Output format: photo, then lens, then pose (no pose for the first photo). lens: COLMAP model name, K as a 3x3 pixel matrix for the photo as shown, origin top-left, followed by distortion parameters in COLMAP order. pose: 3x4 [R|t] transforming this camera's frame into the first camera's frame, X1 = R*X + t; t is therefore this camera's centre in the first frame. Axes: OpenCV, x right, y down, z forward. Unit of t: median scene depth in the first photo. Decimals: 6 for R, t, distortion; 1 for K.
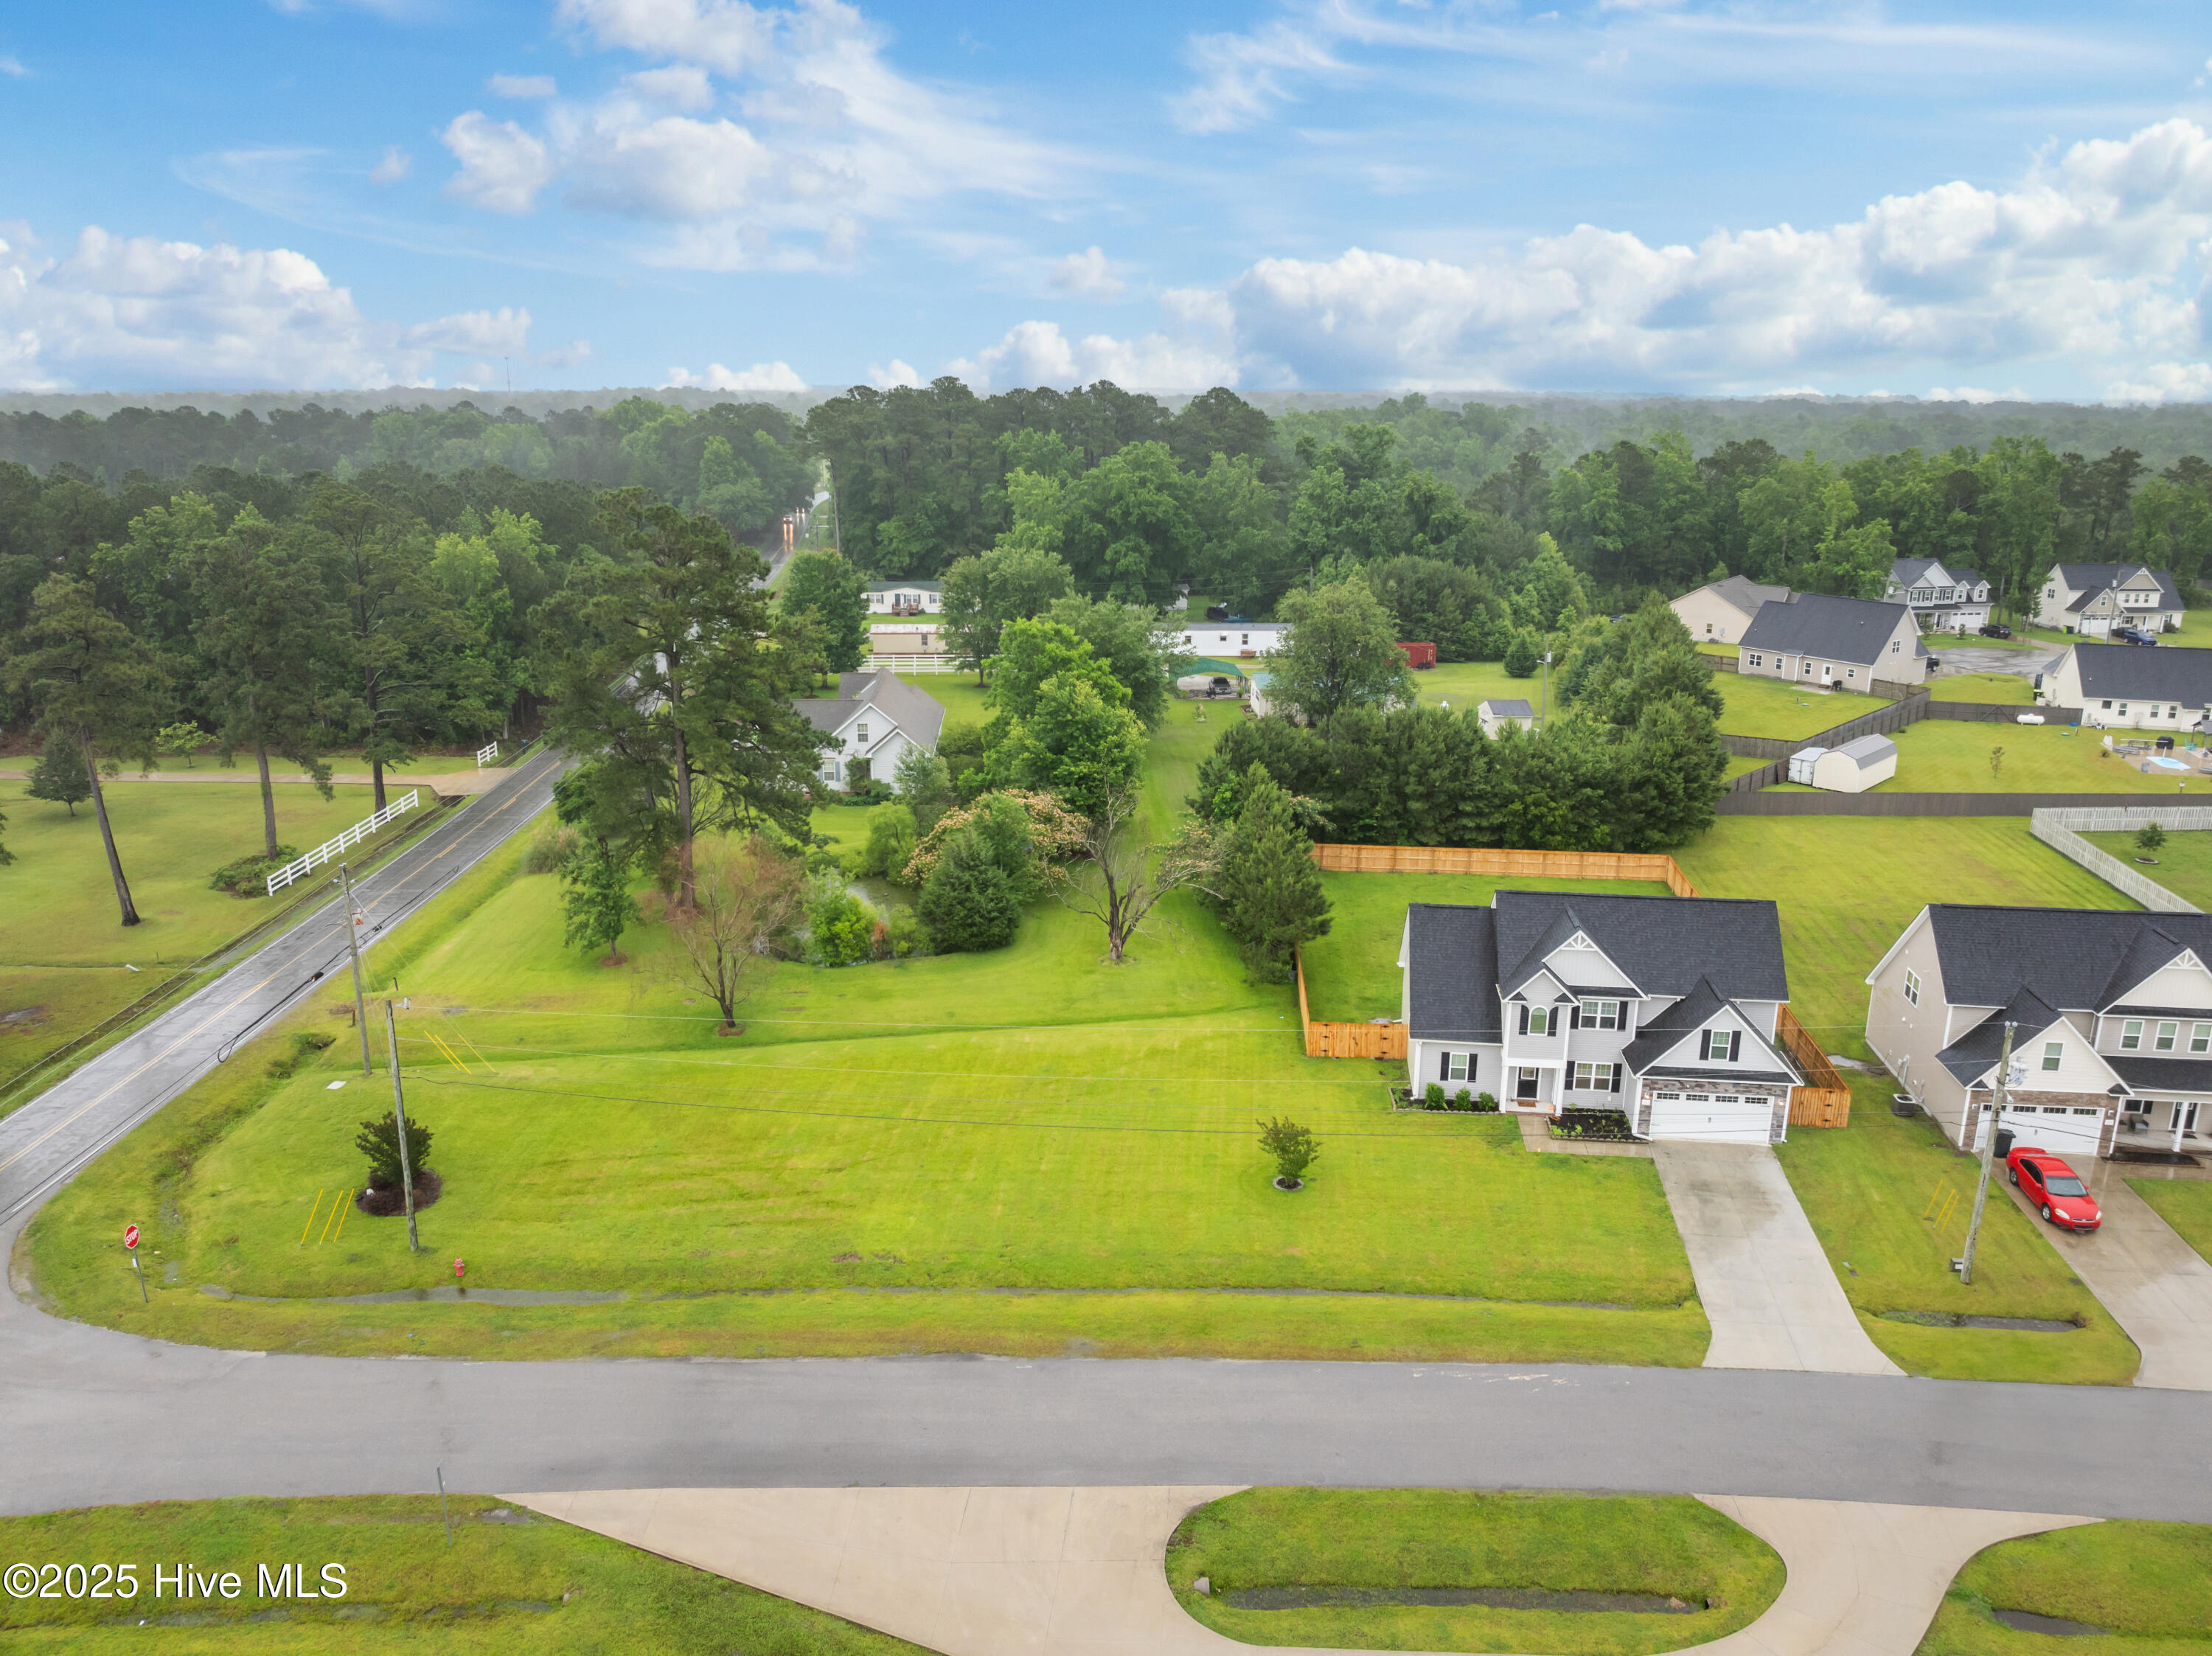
lens RADIAL K [[1562.8, 0, 1124.4], [0, 1562.8, 820.7], [0, 0, 1]] dist [-0.039564, 0.002952]
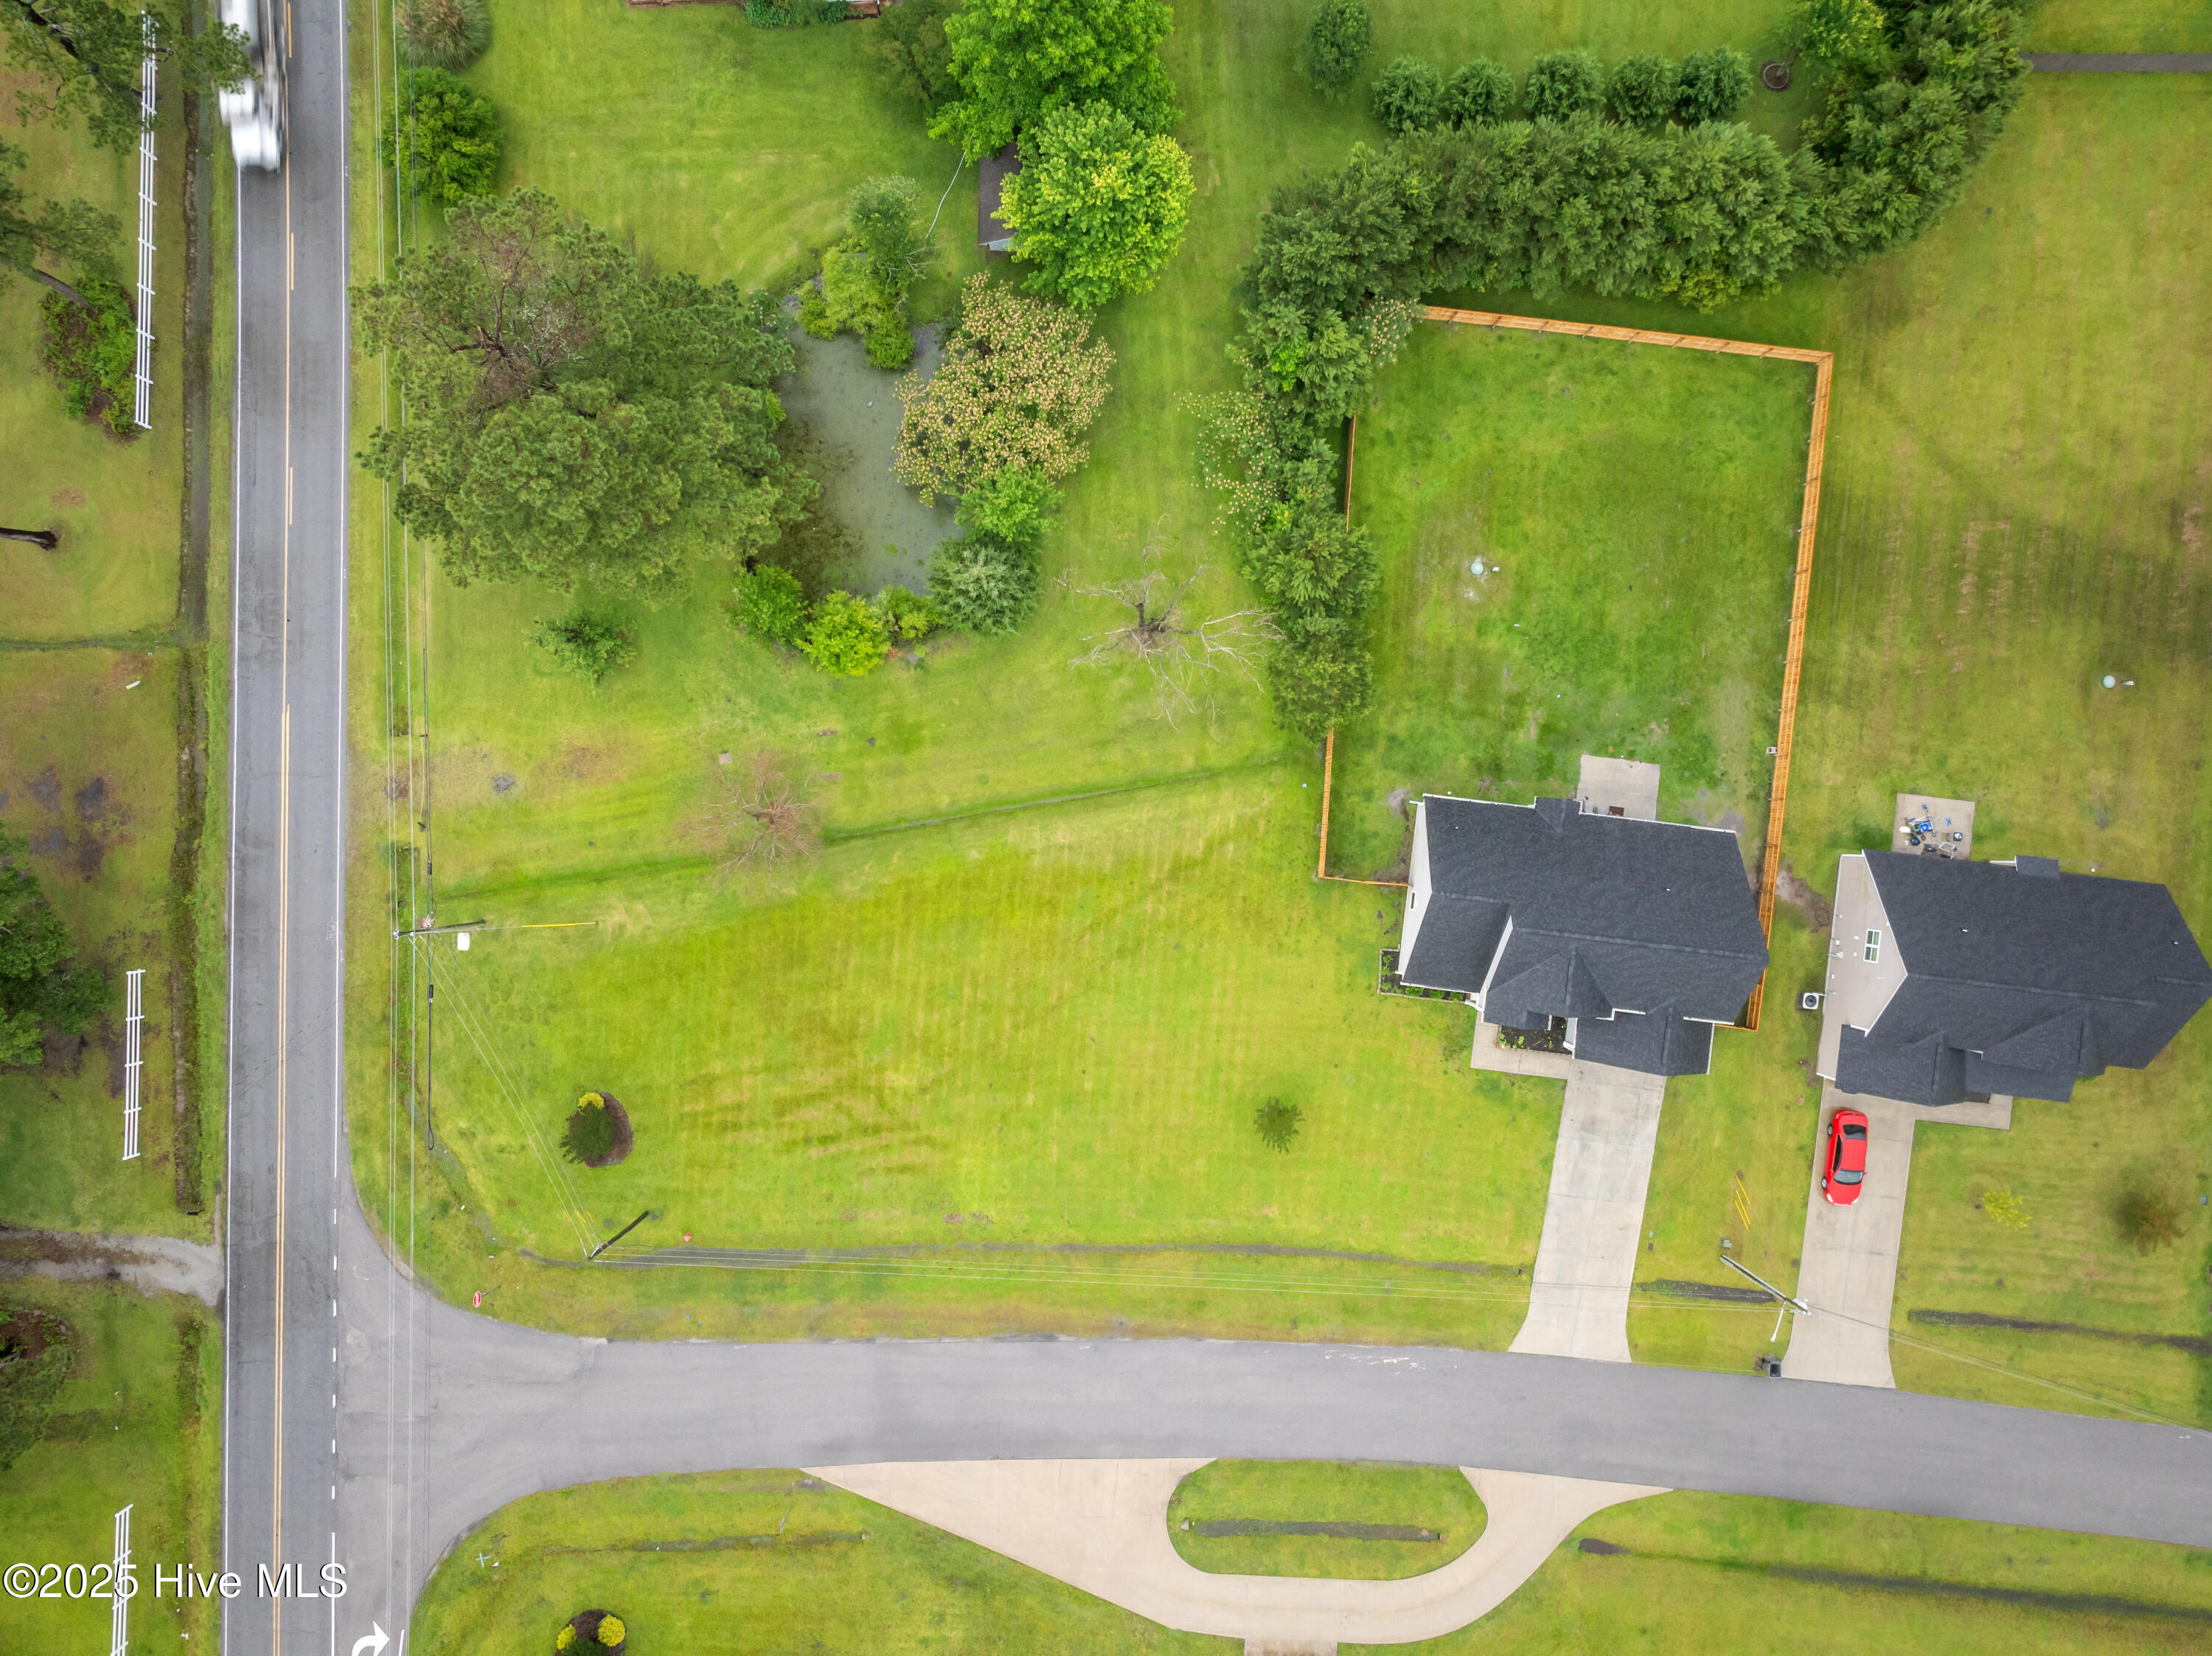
lens RADIAL K [[1562.8, 0, 1103.2], [0, 1562.8, 825.9], [0, 0, 1]] dist [-0.039564, 0.002952]
pose [[0.999957, 0.009306, -0.000380, -0.037673], [-0.002222, 0.277987, 0.960582, -1.013398], [0.009045, -0.960540, 0.277995, 0.808959]]
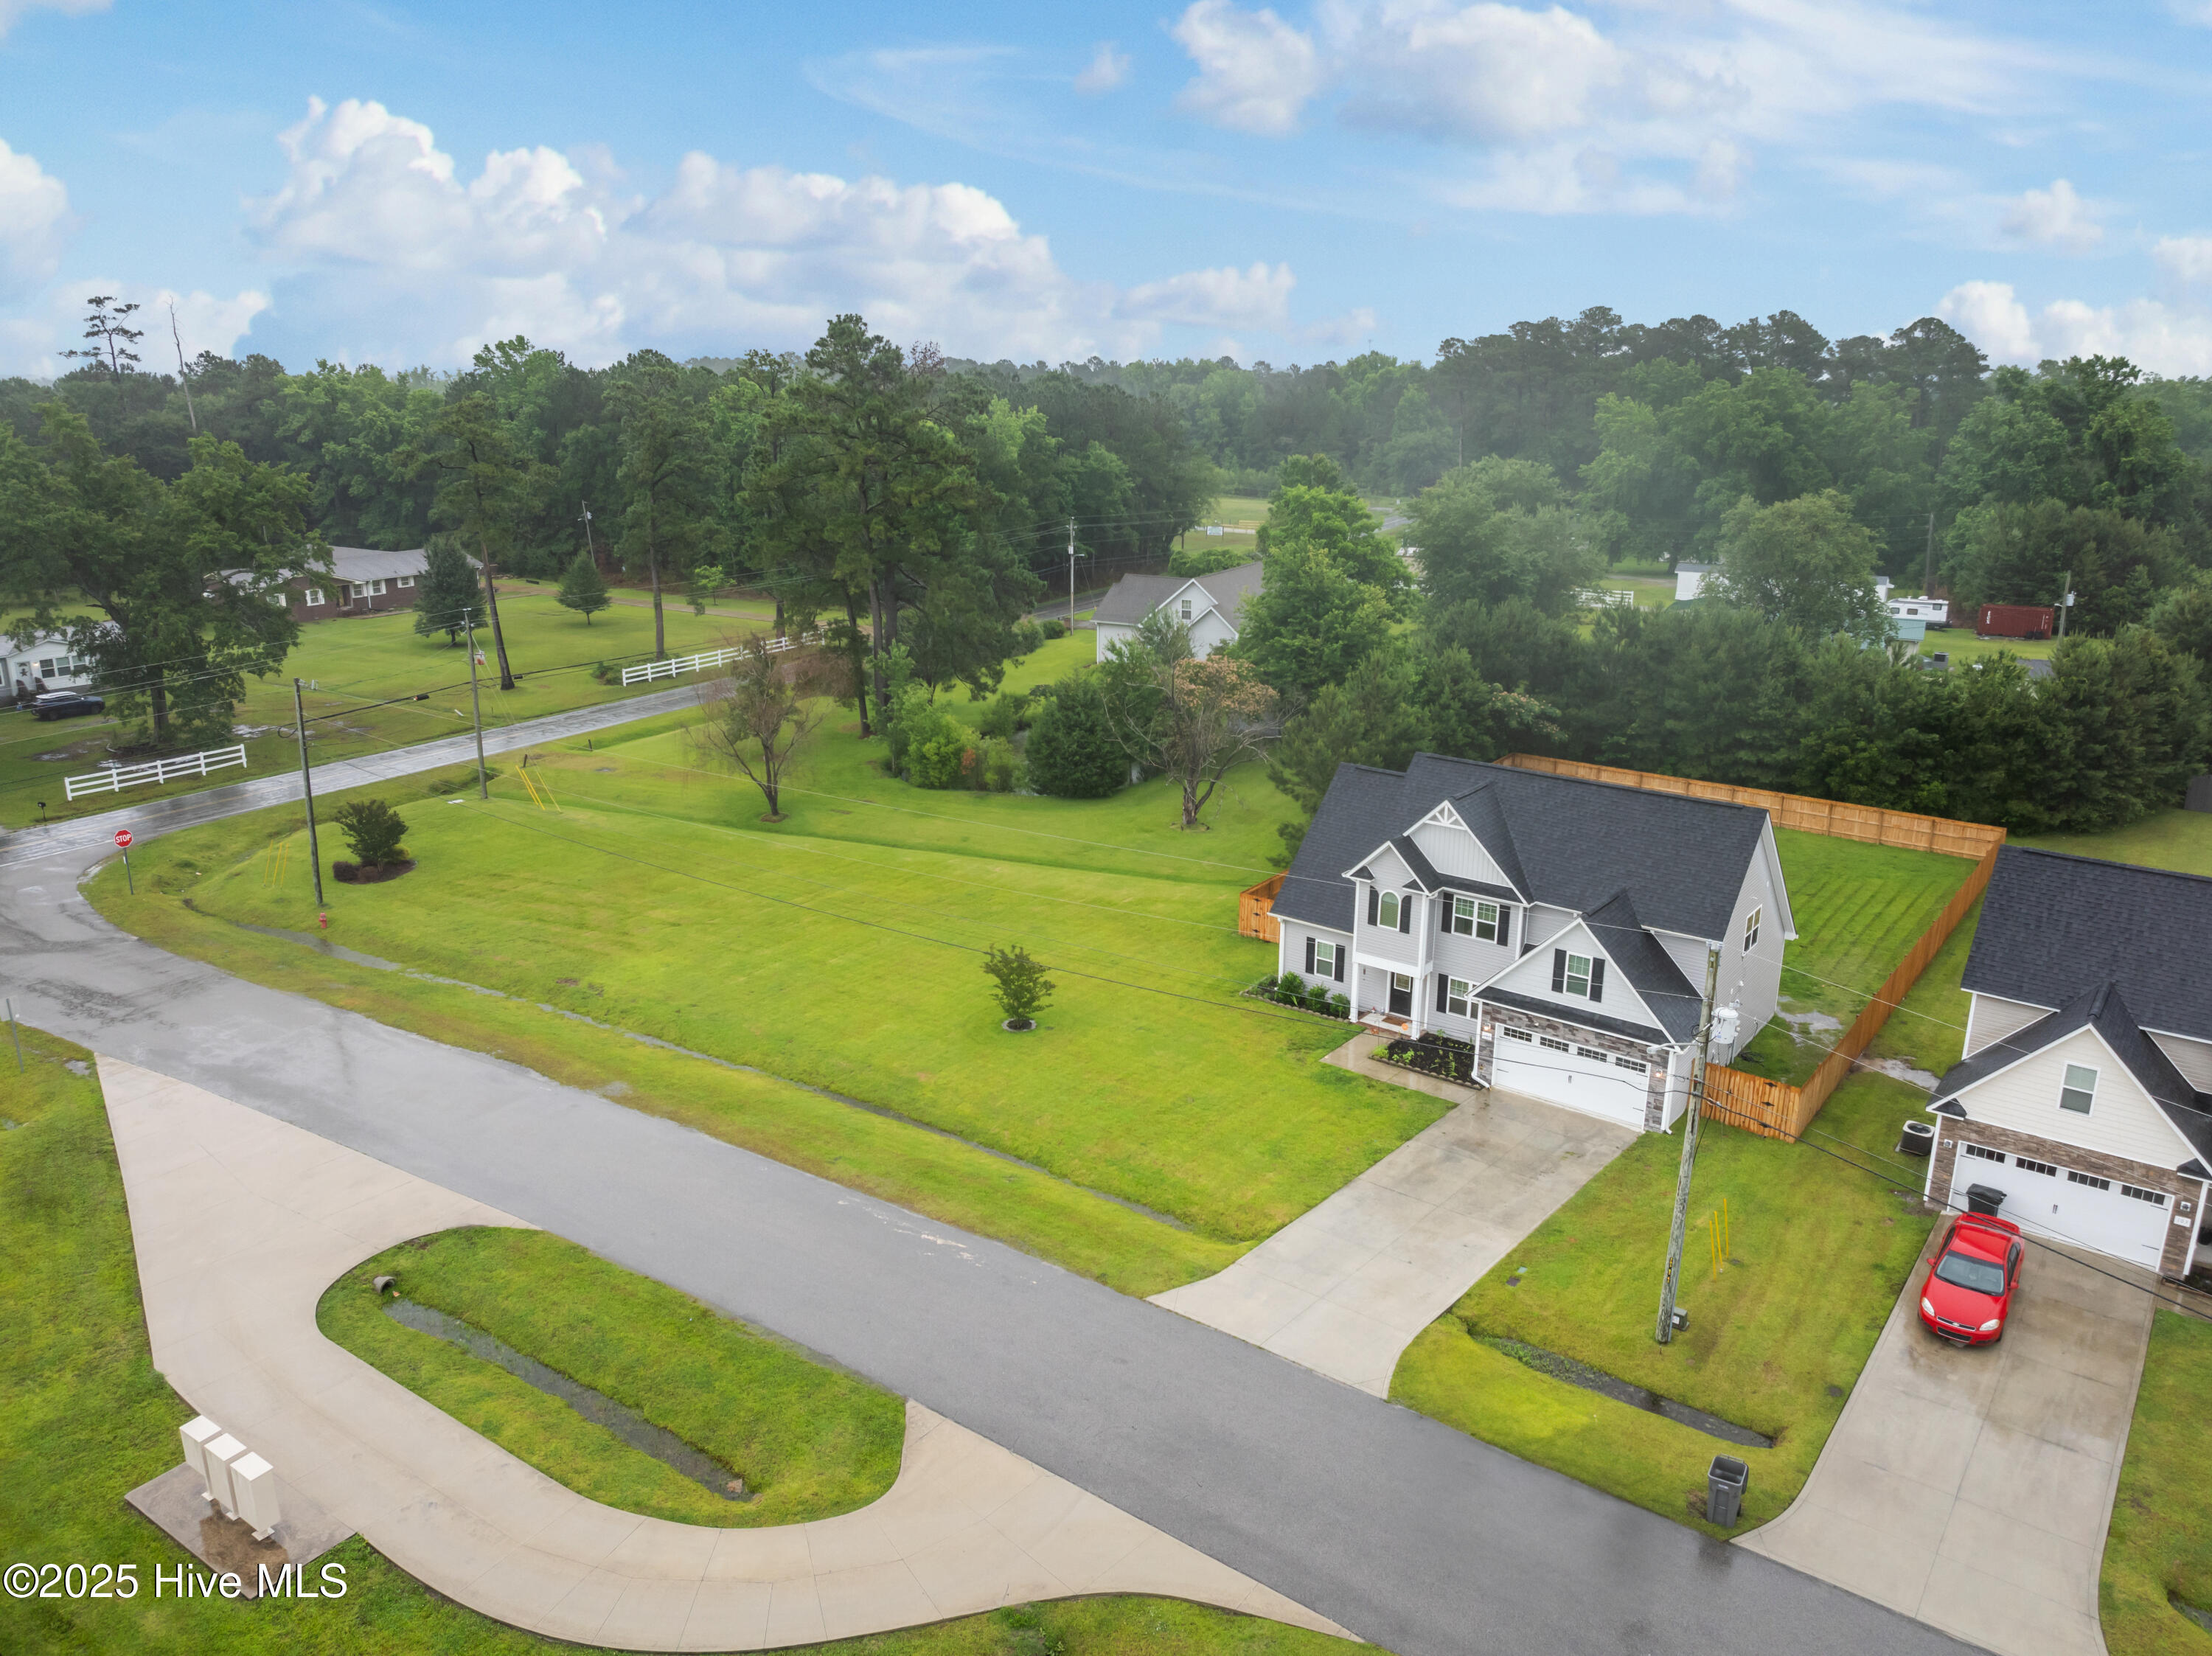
lens RADIAL K [[1562.8, 0, 1115.6], [0, 1562.8, 820.5], [0, 0, 1]] dist [-0.039564, 0.002952]
pose [[0.852675, 0.141843, -0.502819, 0.534909], [-0.140146, 0.989265, 0.041409, 0.070672], [0.503294, 0.035160, 0.863399, 0.250121]]
